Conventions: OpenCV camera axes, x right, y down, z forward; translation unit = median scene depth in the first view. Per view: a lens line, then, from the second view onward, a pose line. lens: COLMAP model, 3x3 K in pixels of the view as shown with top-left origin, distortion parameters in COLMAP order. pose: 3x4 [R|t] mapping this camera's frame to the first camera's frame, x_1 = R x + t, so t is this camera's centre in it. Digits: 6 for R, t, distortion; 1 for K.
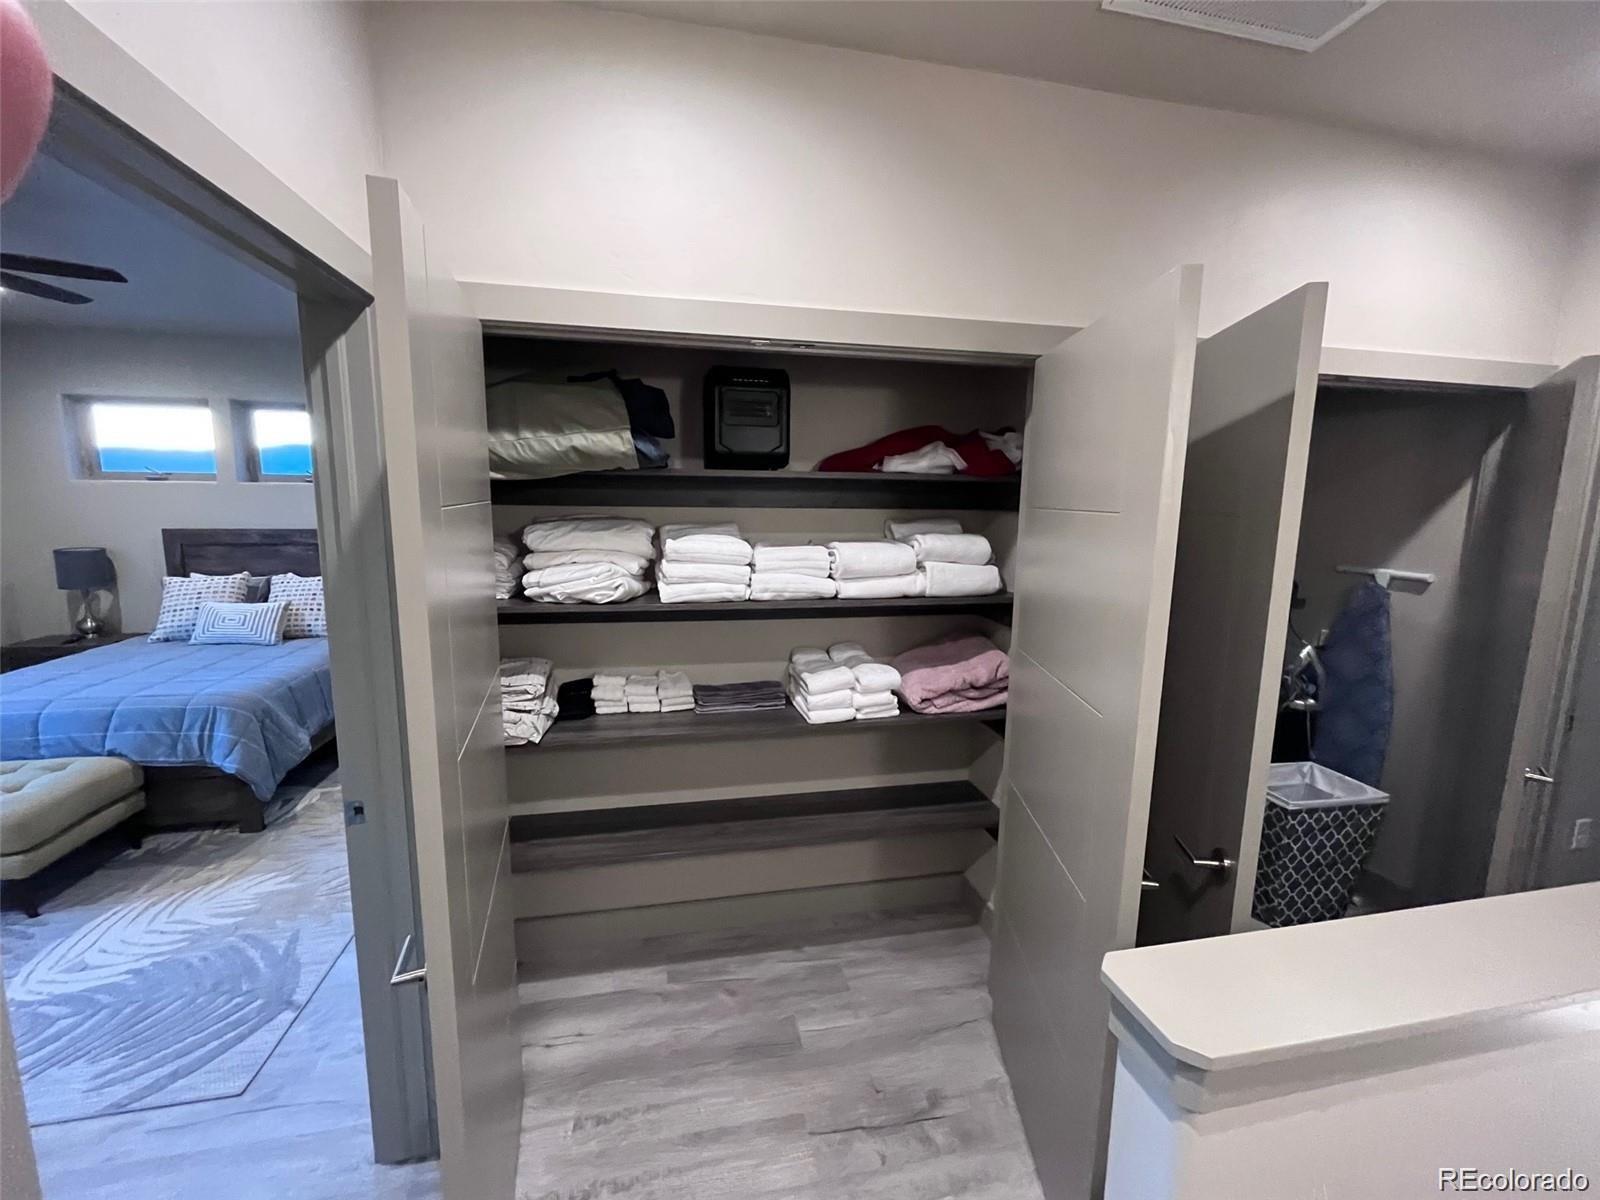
lens RADIAL K [[643.4, 0, 796.2], [0, 643.4, 596.3], [0, 0, 1]] dist [0.000009, 0.000129]
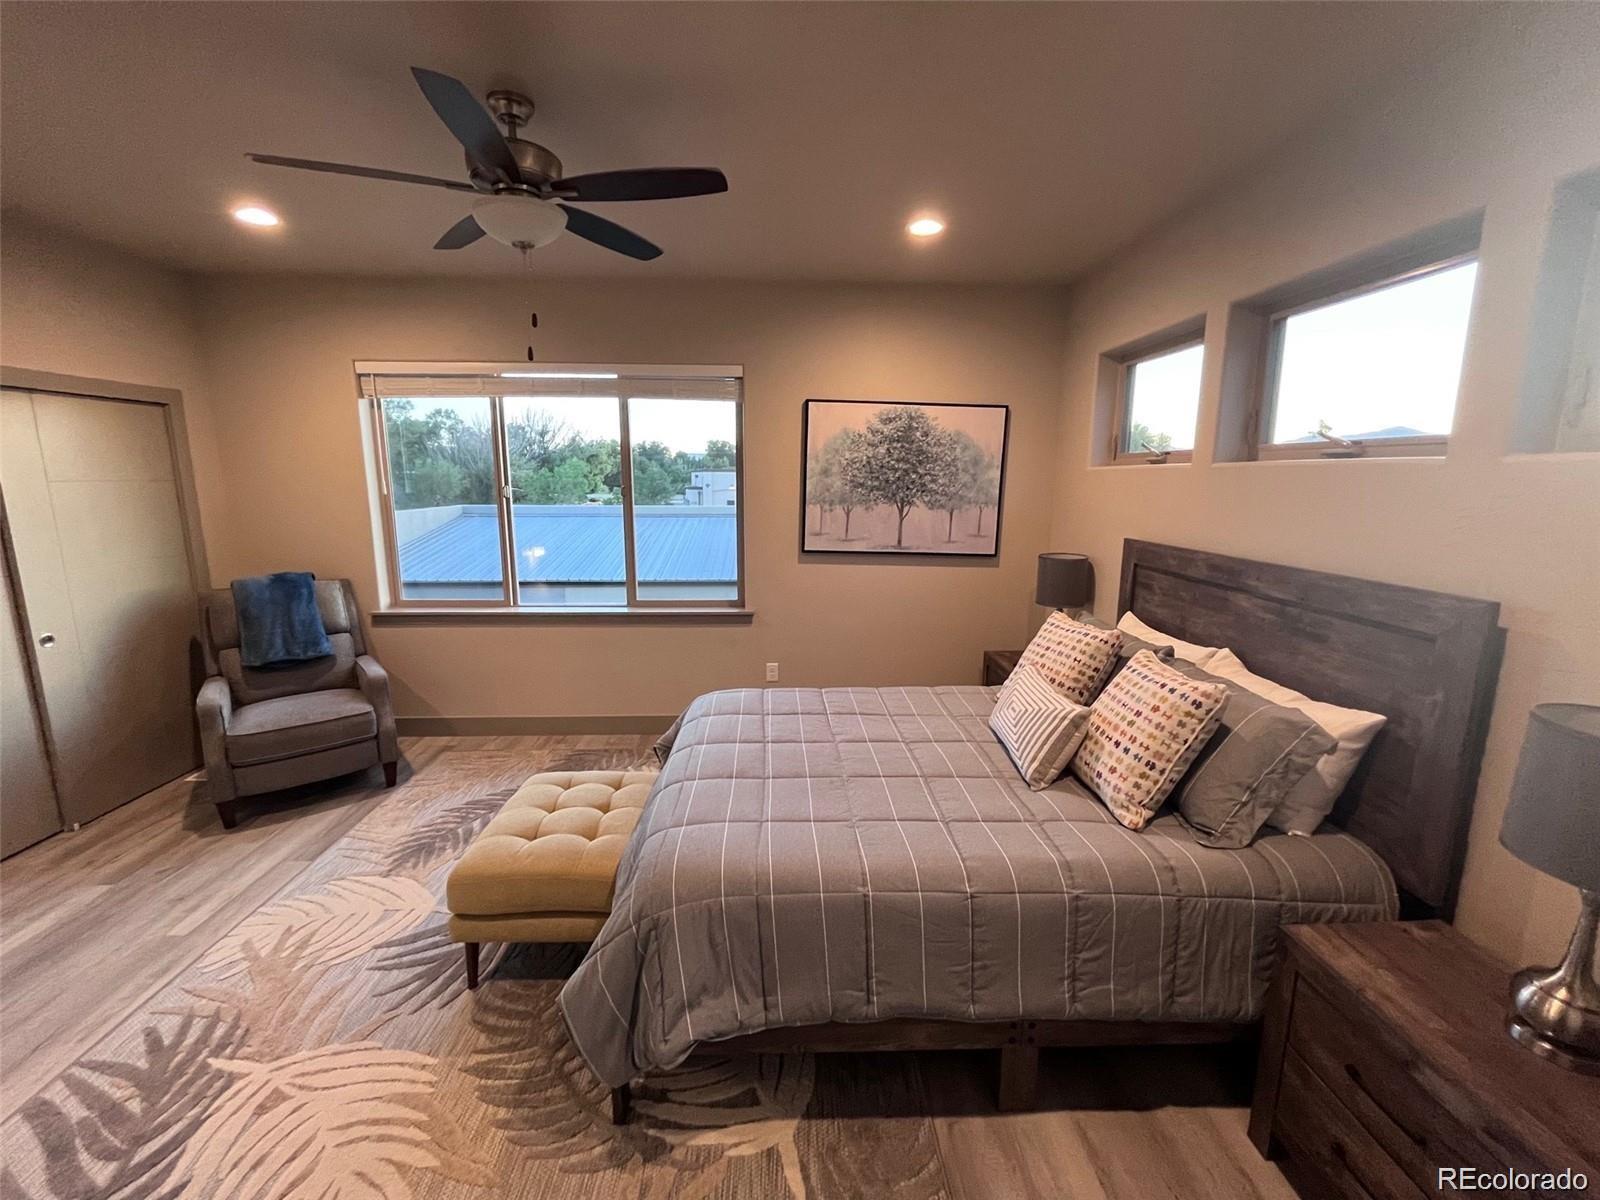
lens RADIAL K [[643.4, 0, 800.3], [0, 643.4, 595.7], [0, 0, 1]] dist [0.000009, 0.000129]
pose [[-0.177209, 0.160288, -0.971033, -0.353943], [-0.150666, 0.970600, 0.187712, -0.151726], [0.972572, 0.179565, -0.147849, 0.982087]]
